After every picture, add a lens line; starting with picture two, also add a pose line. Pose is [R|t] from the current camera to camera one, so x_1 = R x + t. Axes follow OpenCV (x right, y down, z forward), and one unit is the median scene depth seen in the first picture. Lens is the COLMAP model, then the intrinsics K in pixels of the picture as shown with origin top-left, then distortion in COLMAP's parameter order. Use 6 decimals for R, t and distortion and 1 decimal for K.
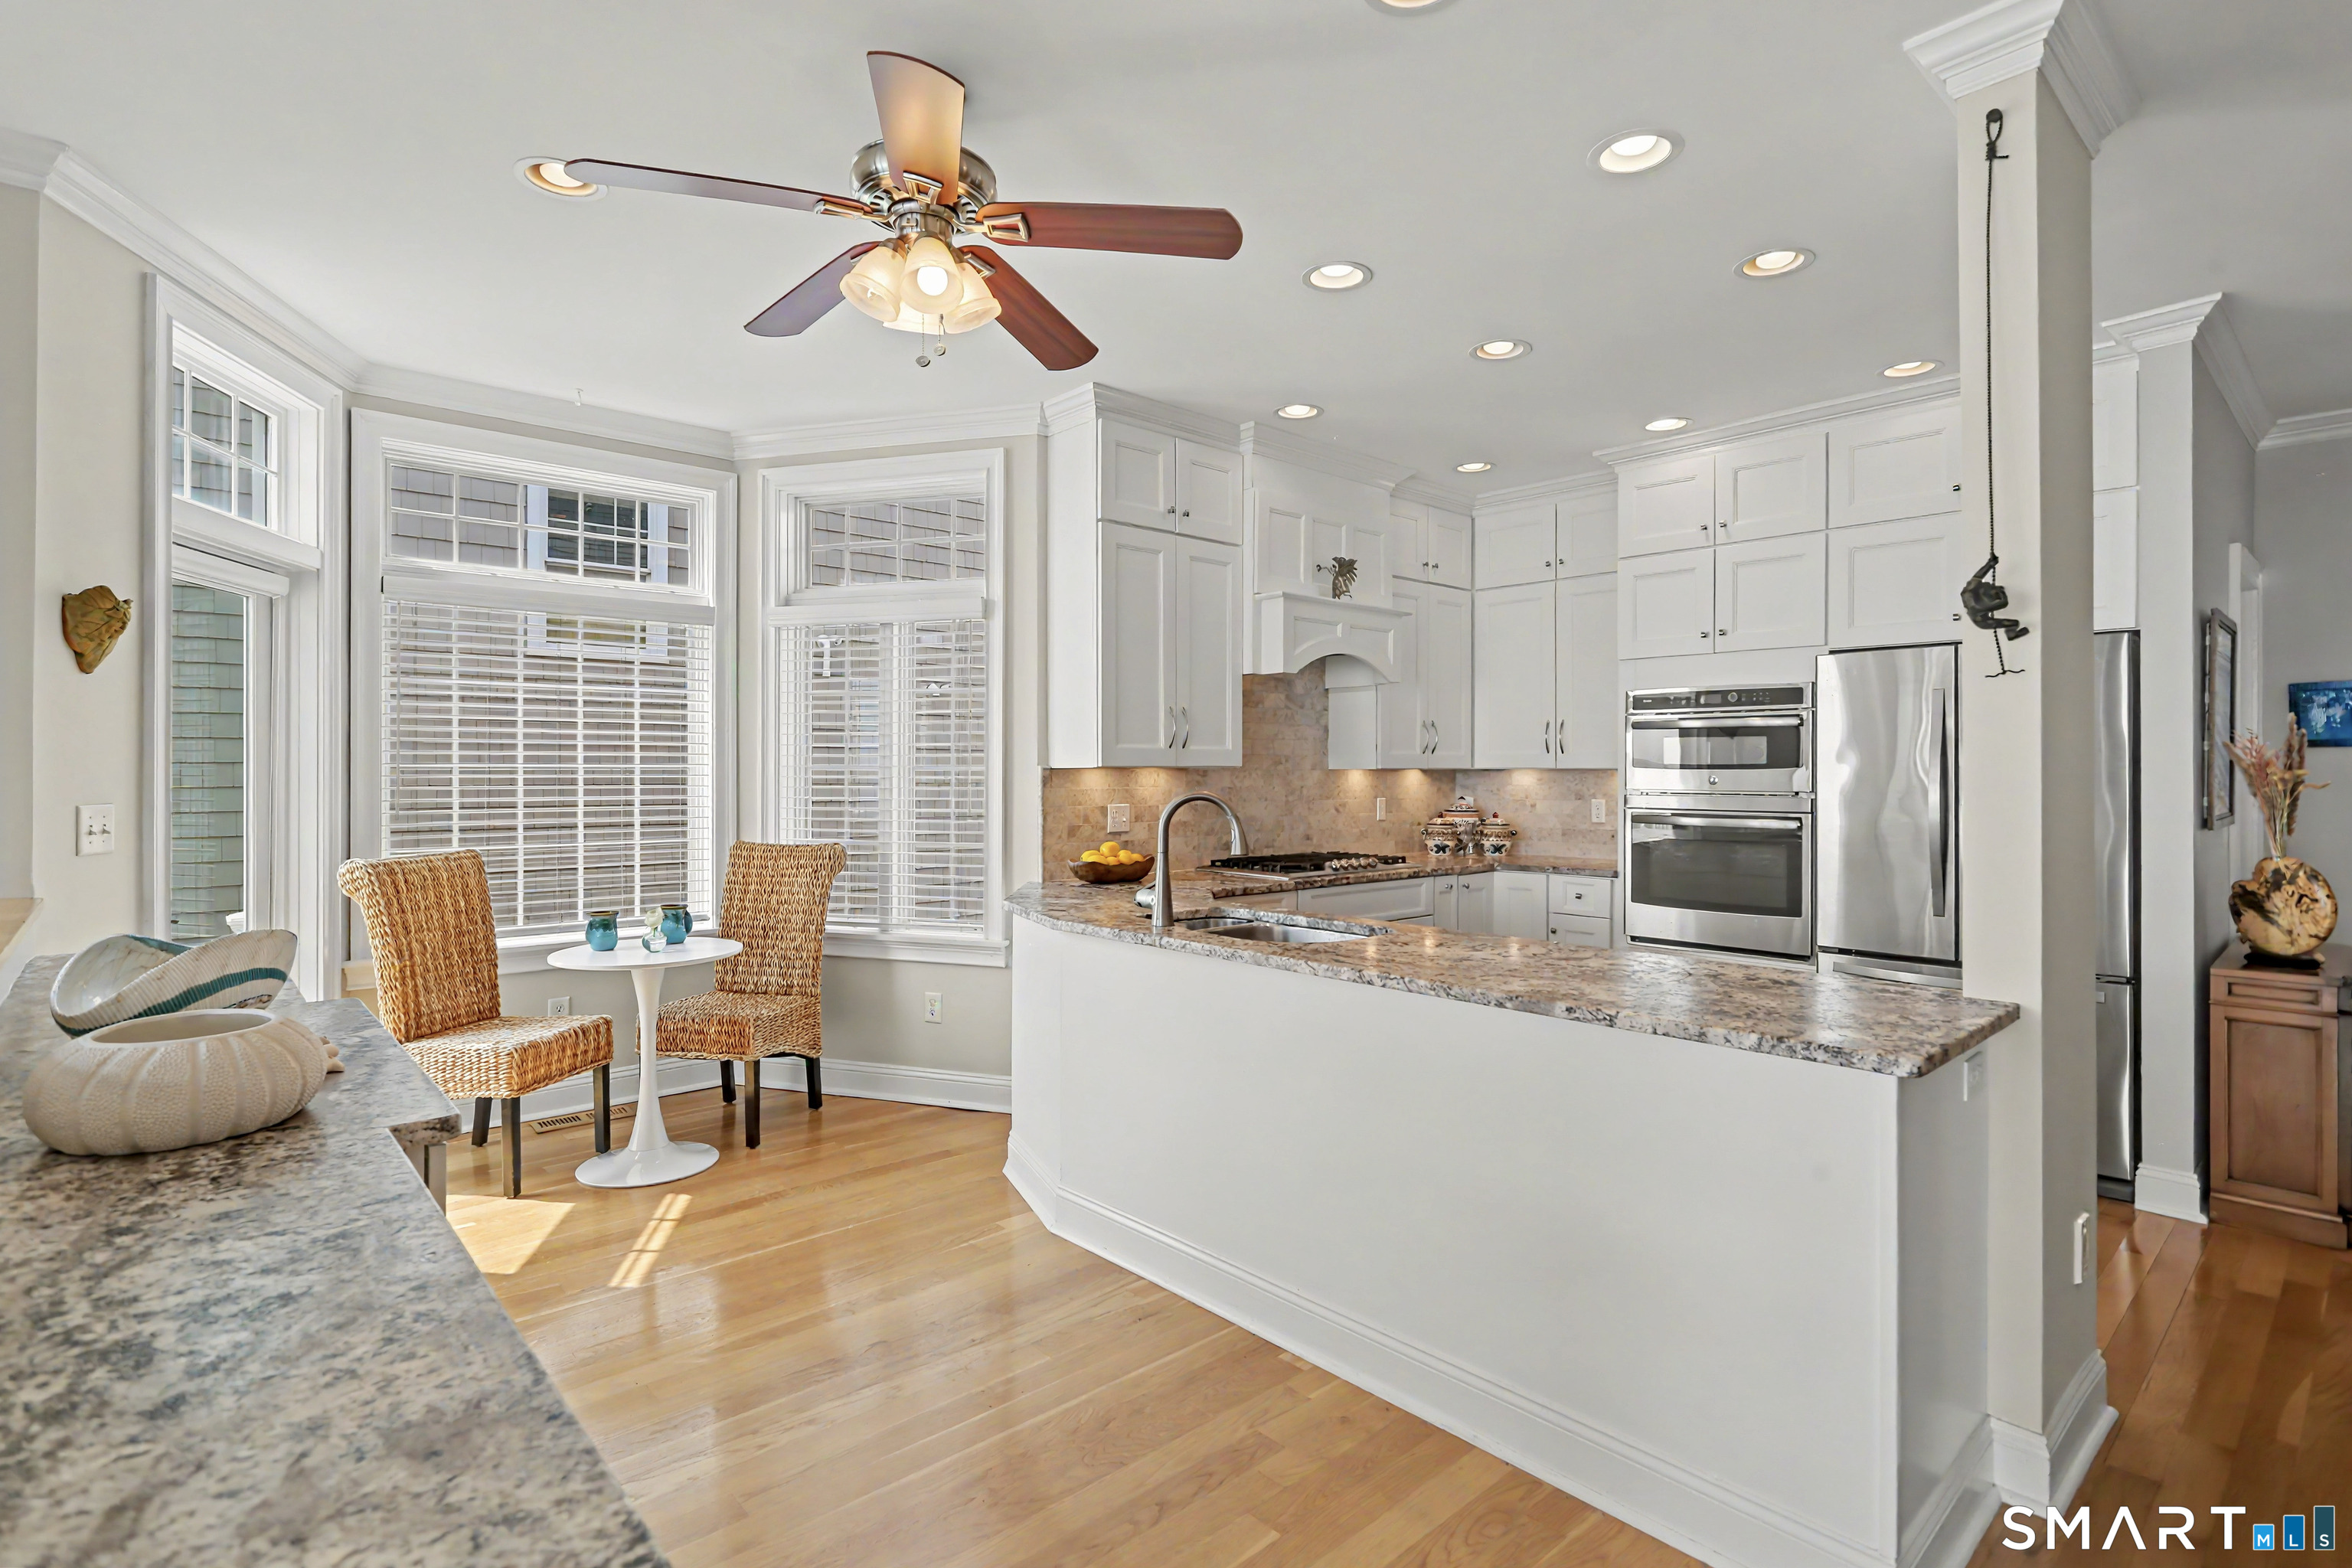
lens RADIAL K [[1136.6, 0, 1177.6], [0, 1136.6, 783.4], [0, 0, 1]] dist [-0.000553, 0.002338]
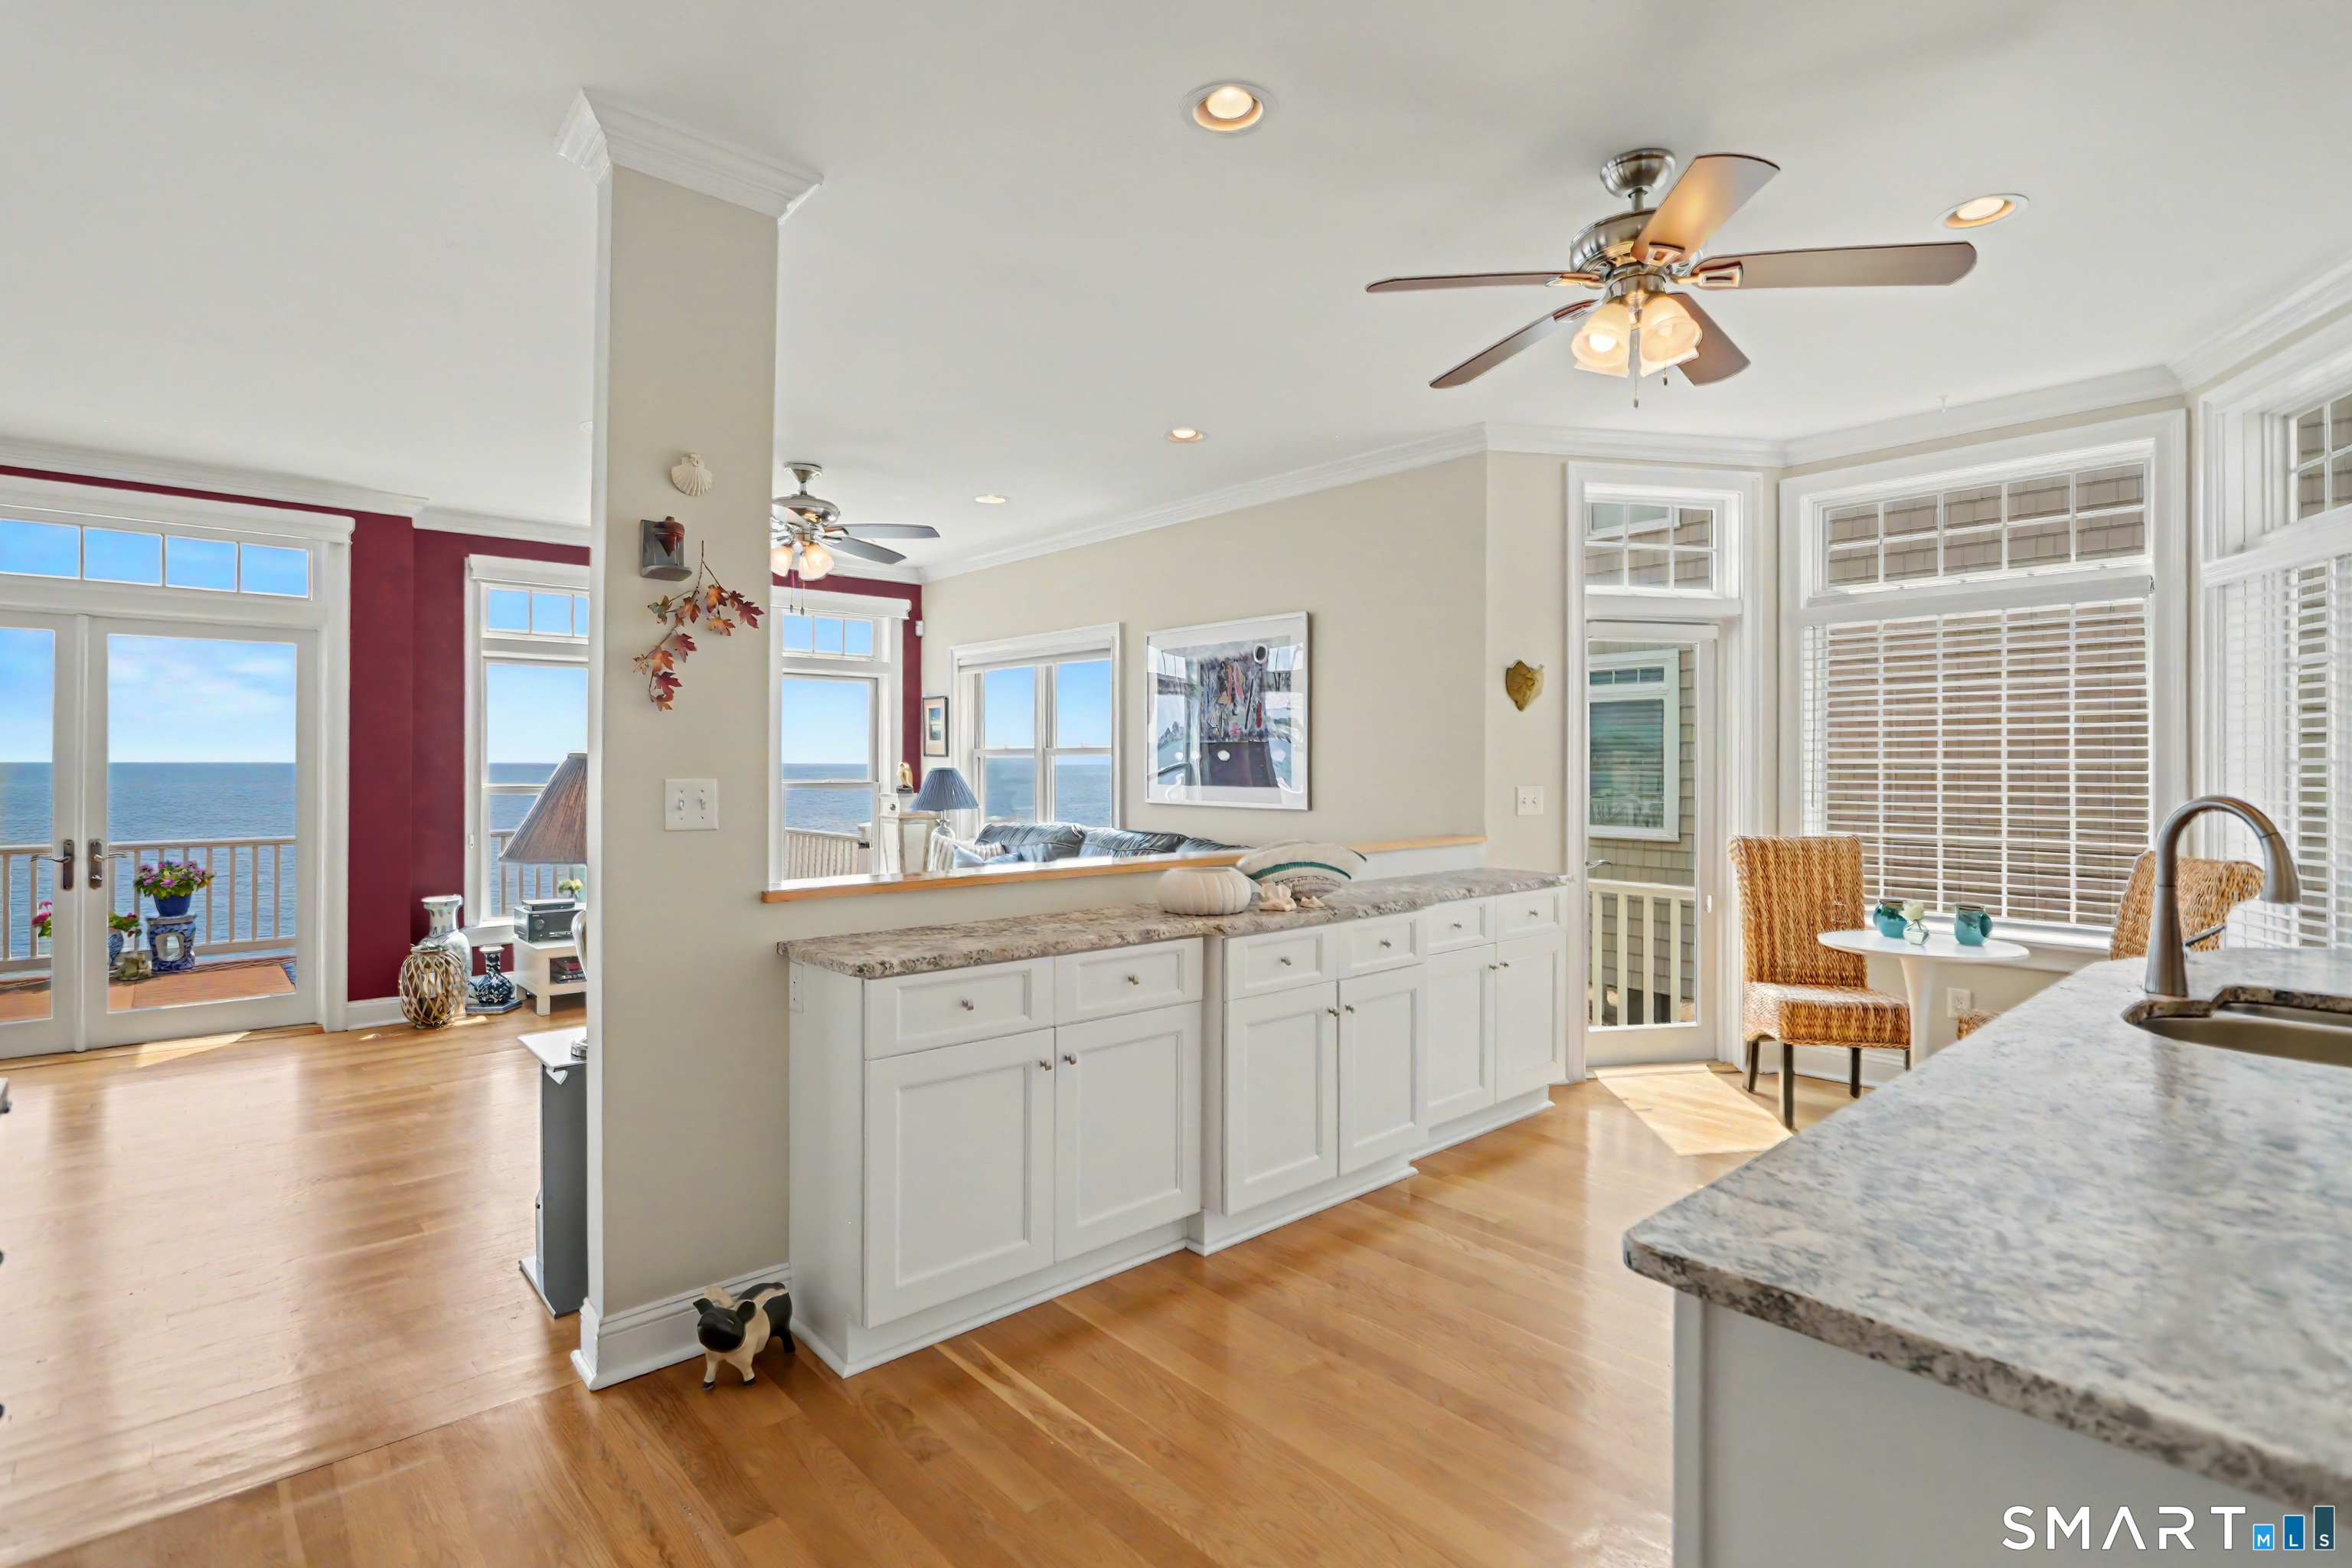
lens RADIAL K [[1136.6, 0, 1170.3], [0, 1136.6, 765.2], [0, 0, 1]] dist [-0.000553, 0.002338]
pose [[-0.008027, -0.000089, -0.999968, 0.460874], [-0.009100, 0.999959, -0.000016, -0.005942], [0.999926, 0.009100, -0.008028, 0.277899]]
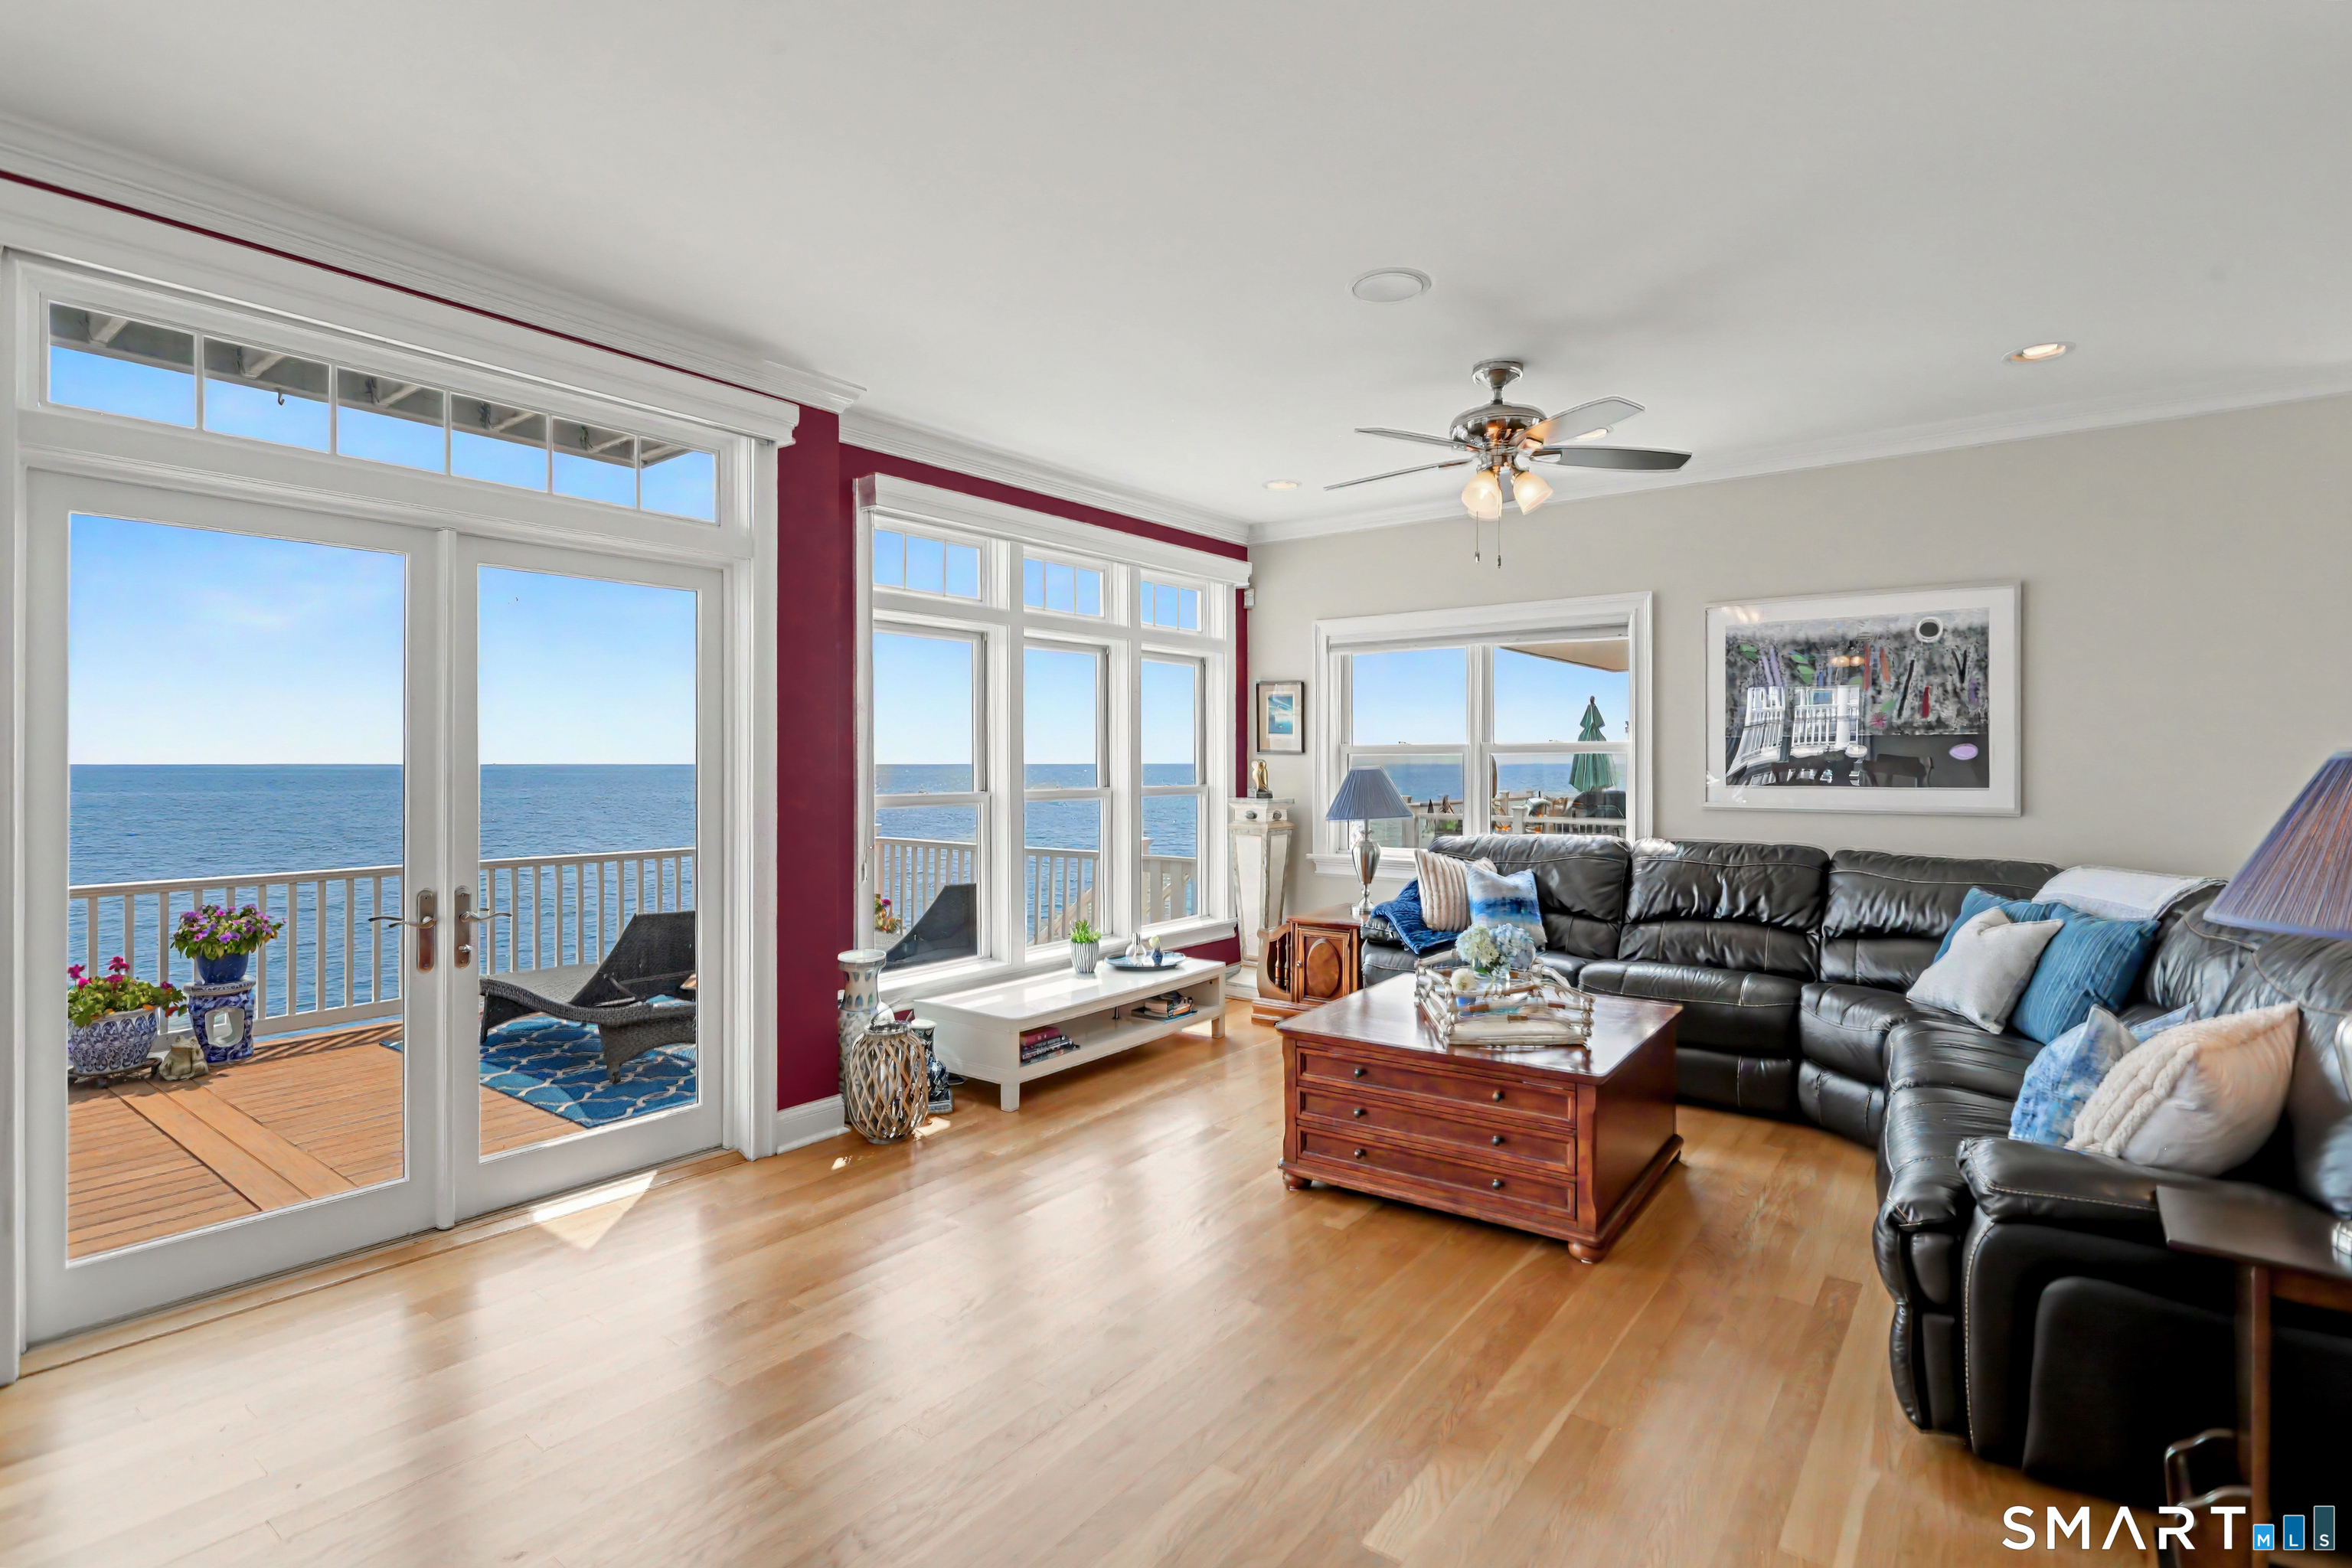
lens RADIAL K [[1136.6, 0, 1169.0], [0, 1136.6, 764.1], [0, 0, 1]] dist [-0.000553, 0.002338]
pose [[0.182650, -0.000187, -0.983178, 0.122526], [-0.004912, 0.999987, -0.001102, -0.001335], [0.983166, 0.005031, 0.182647, -0.488184]]
